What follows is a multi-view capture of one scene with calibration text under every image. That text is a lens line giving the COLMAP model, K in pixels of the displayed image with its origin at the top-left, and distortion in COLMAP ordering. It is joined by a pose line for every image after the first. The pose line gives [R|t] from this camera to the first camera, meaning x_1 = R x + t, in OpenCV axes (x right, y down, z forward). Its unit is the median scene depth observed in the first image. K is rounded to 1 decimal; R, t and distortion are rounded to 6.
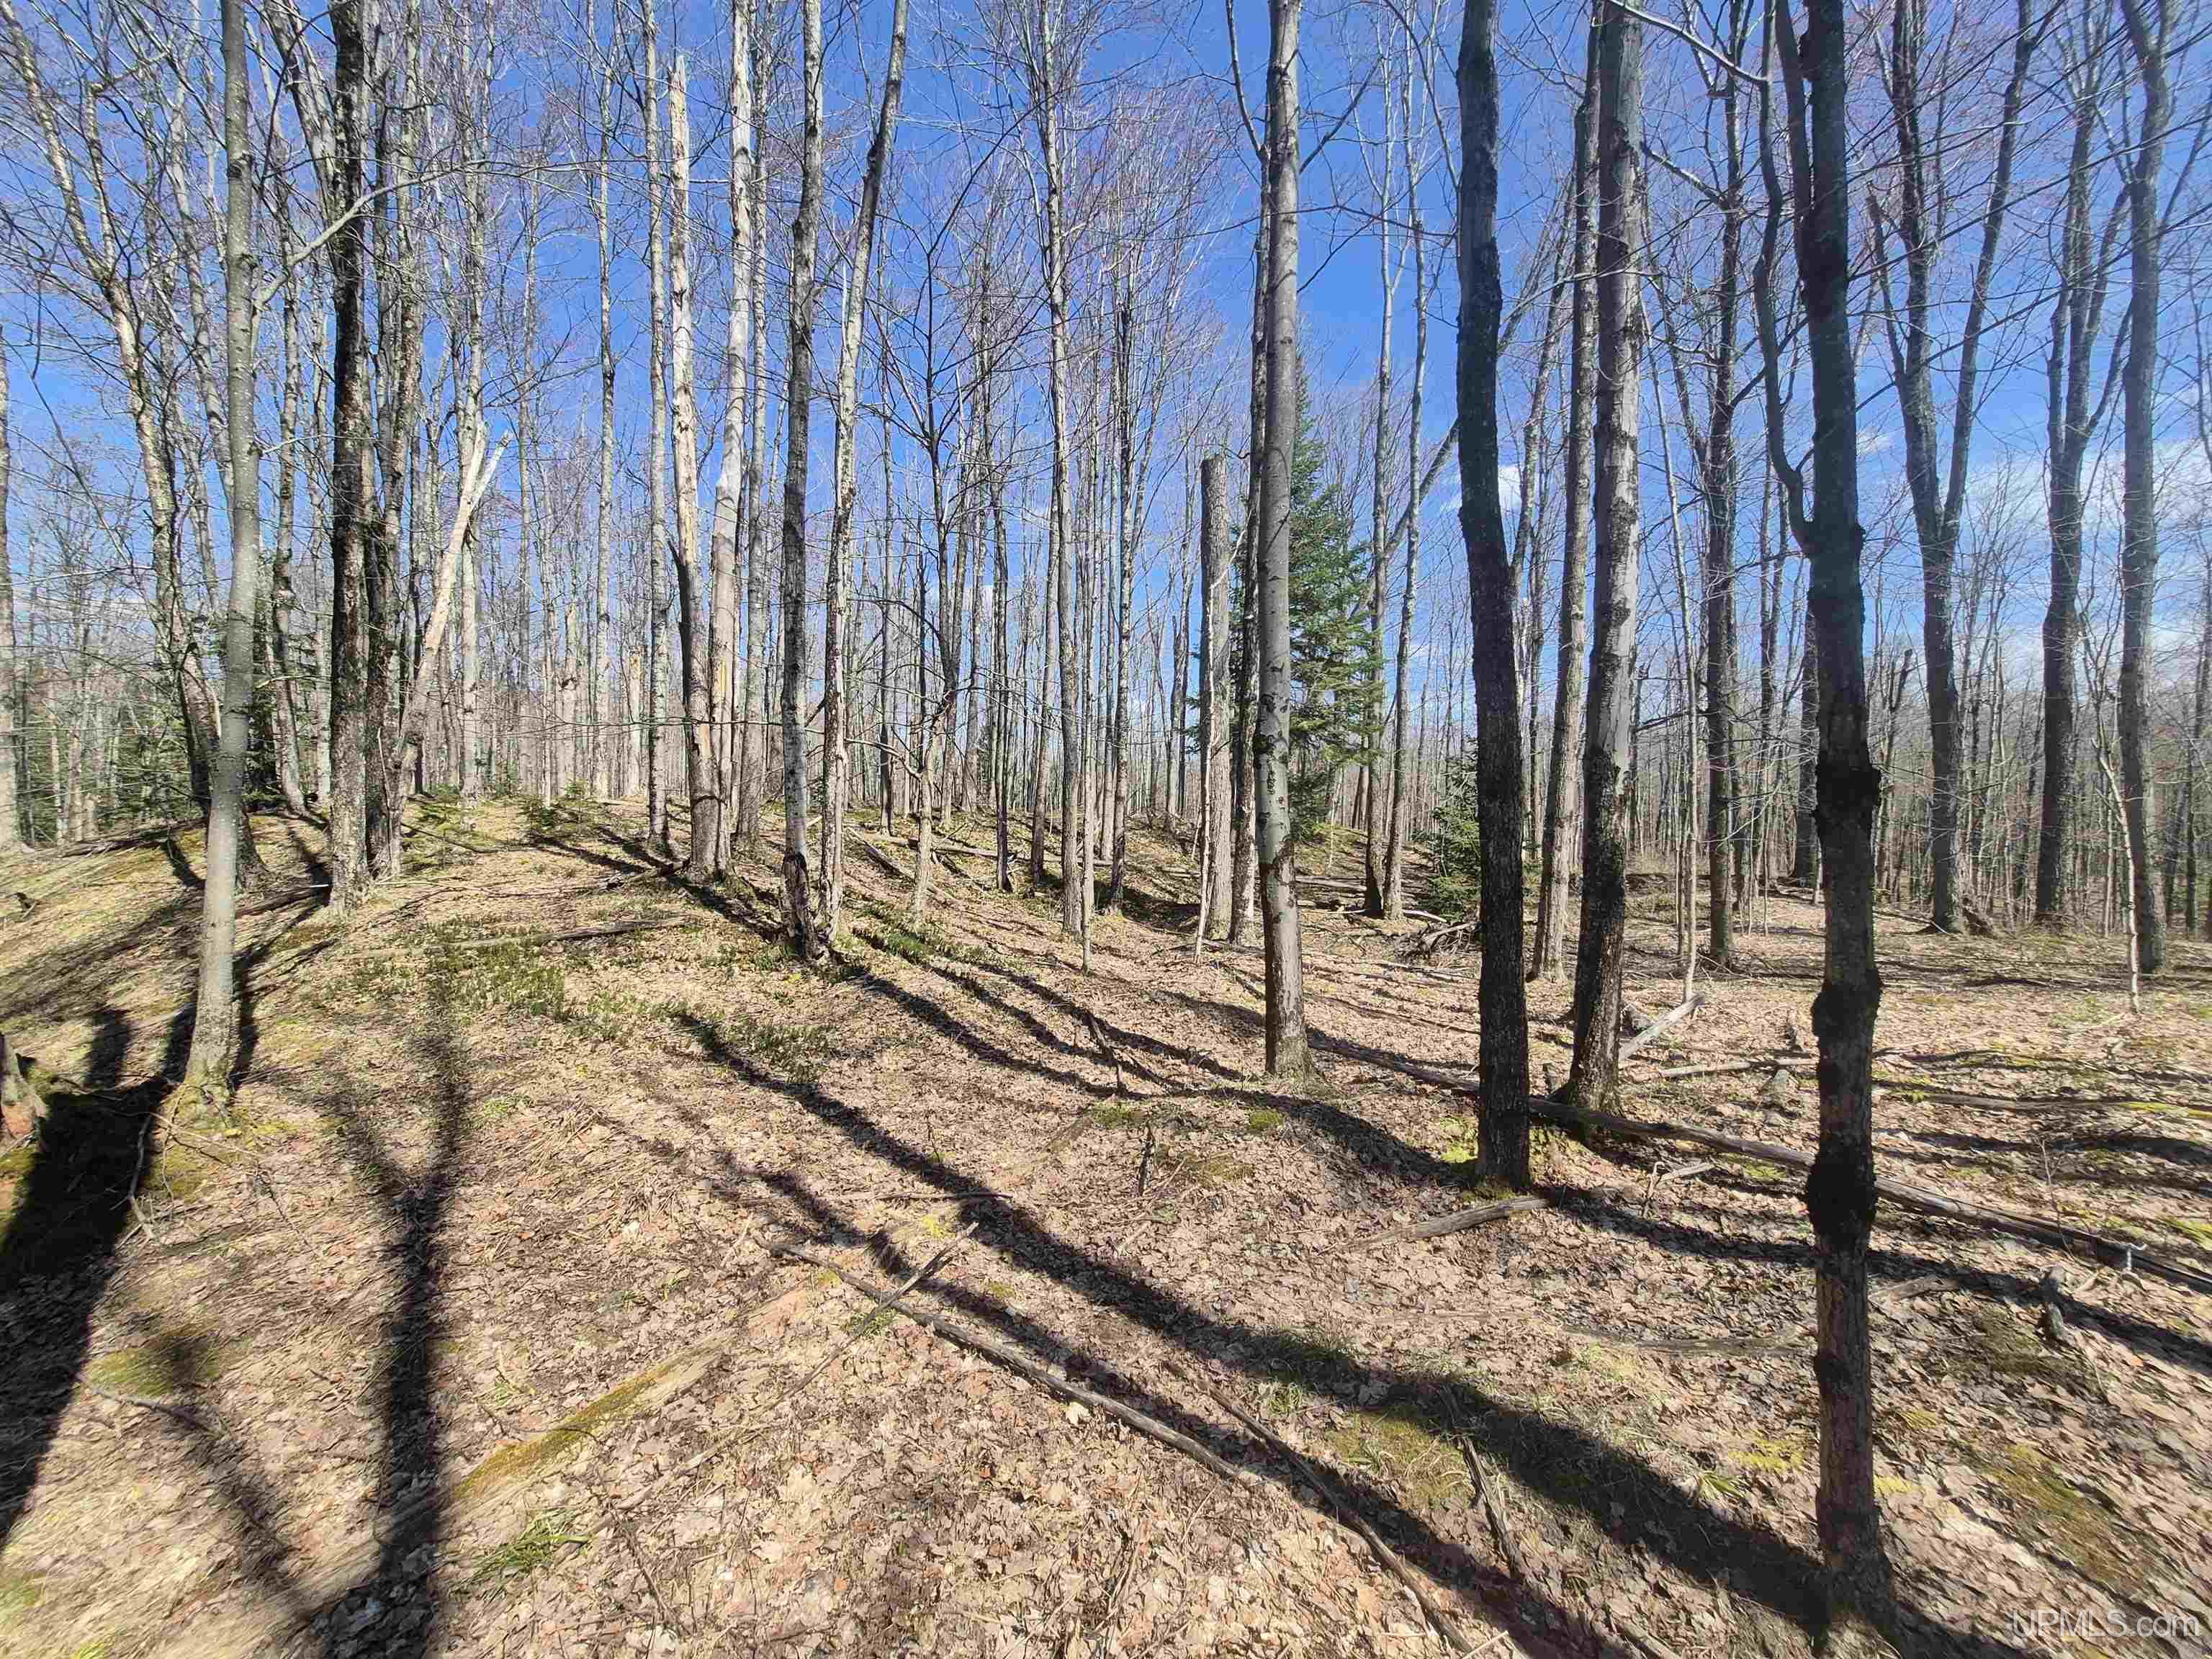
lens RADIAL K [[867.4, 0, 1103.7], [0, 867.4, 834.2], [0, 0, 1]] dist [0.012418, -0.004299]
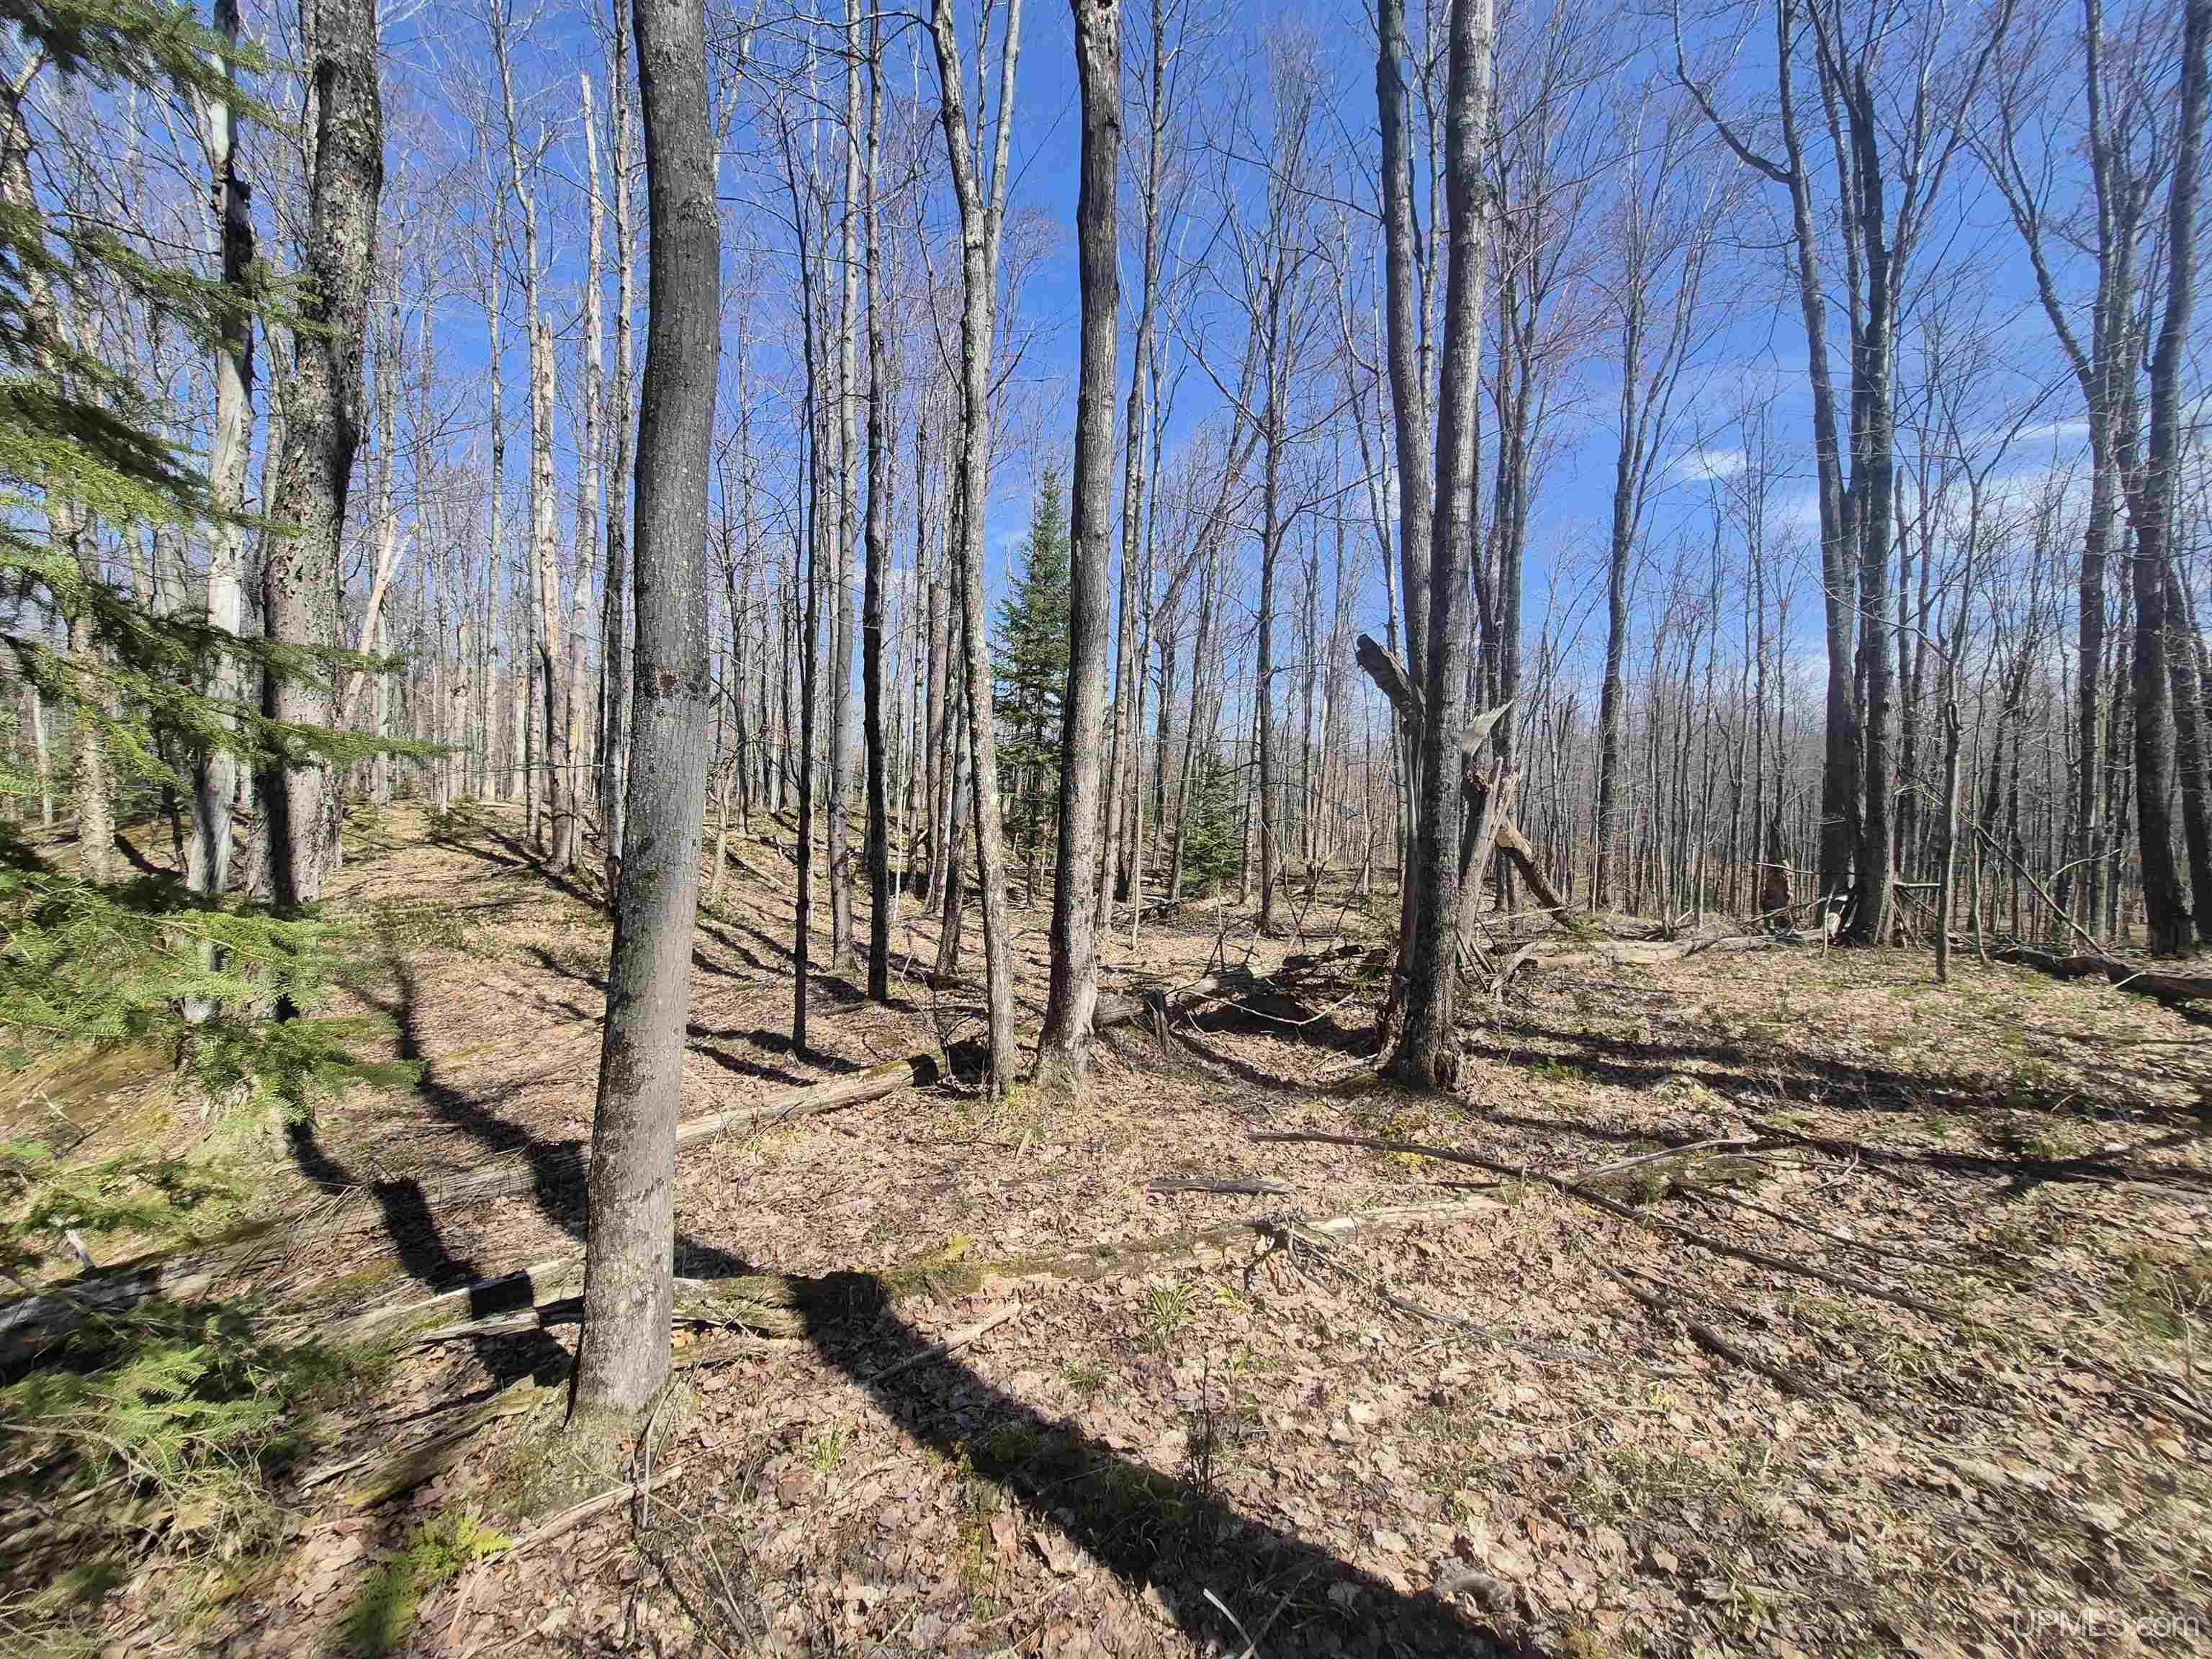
lens RADIAL K [[867.4, 0, 1102.8], [0, 867.4, 825.2], [0, 0, 1]] dist [0.012418, -0.004299]
pose [[0.996123, 0.009171, 0.087489, 0.325680], [-0.009437, 0.999952, 0.002625, -0.037671], [-0.087460, -0.003441, 0.996162, -0.551365]]
